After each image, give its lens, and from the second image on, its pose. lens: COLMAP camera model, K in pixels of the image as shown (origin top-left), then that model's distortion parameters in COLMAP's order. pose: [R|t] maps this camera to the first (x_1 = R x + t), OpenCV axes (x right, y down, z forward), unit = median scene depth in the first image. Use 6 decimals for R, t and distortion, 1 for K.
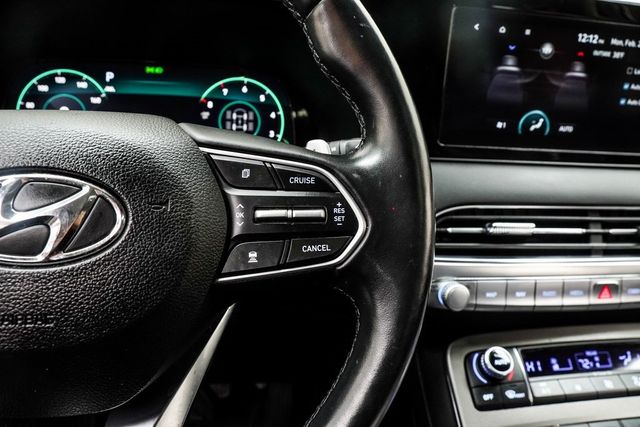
lens RADIAL K [[474.9, 0, 320.1], [0, 474.9, 219.8], [0, 0, 1]] dist [-0.112135, 0.051579]
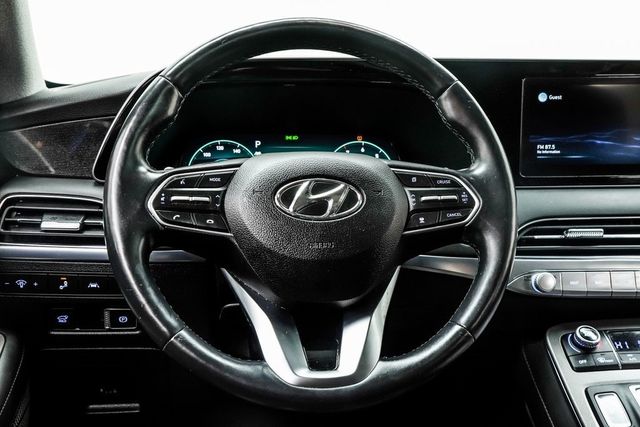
lens RADIAL K [[728.3, 0, 319.6], [0, 728.3, 213.2], [0, 0, 1]] dist [0.072209, 0.000000]
pose [[0.997092, -0.055013, -0.052728, -0.234563], [0.042243, 0.974948, -0.218384, 0.401075], [0.063421, 0.215521, 0.974437, -1.133569]]
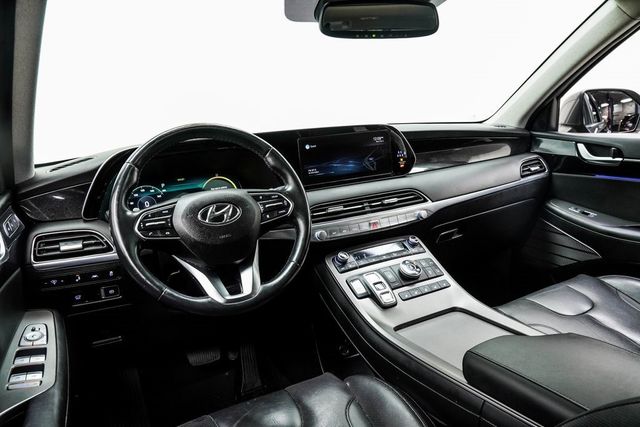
lens RADIAL K [[474.9, 0, 314.8], [0, 474.9, 209.9], [0, 0, 1]] dist [-0.112135, 0.051579]
pose [[0.939160, -0.199446, 0.279642, -0.524520], [0.245980, 0.958774, -0.142293, 0.413679], [-0.239733, 0.202422, 0.949502, -1.746981]]
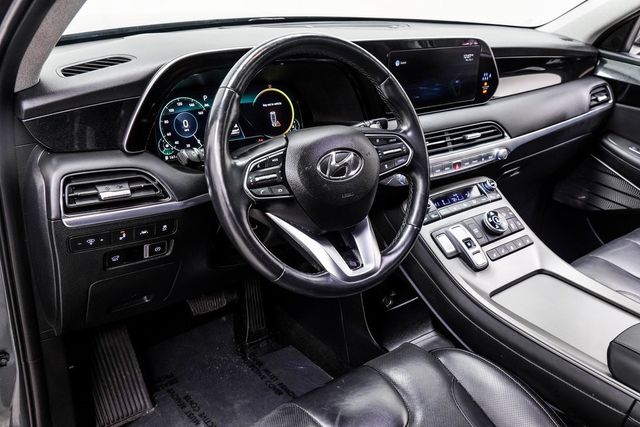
lens RADIAL K [[555.0, 0, 308.6], [0, 555.0, 206.8], [0, 0, 1]] dist [-0.029998, 0.039036]
pose [[0.886590, -0.214857, 0.409627, -1.288491], [0.180680, 0.976081, 0.120912, -0.119284], [-0.425808, -0.033188, 0.904205, -1.269232]]
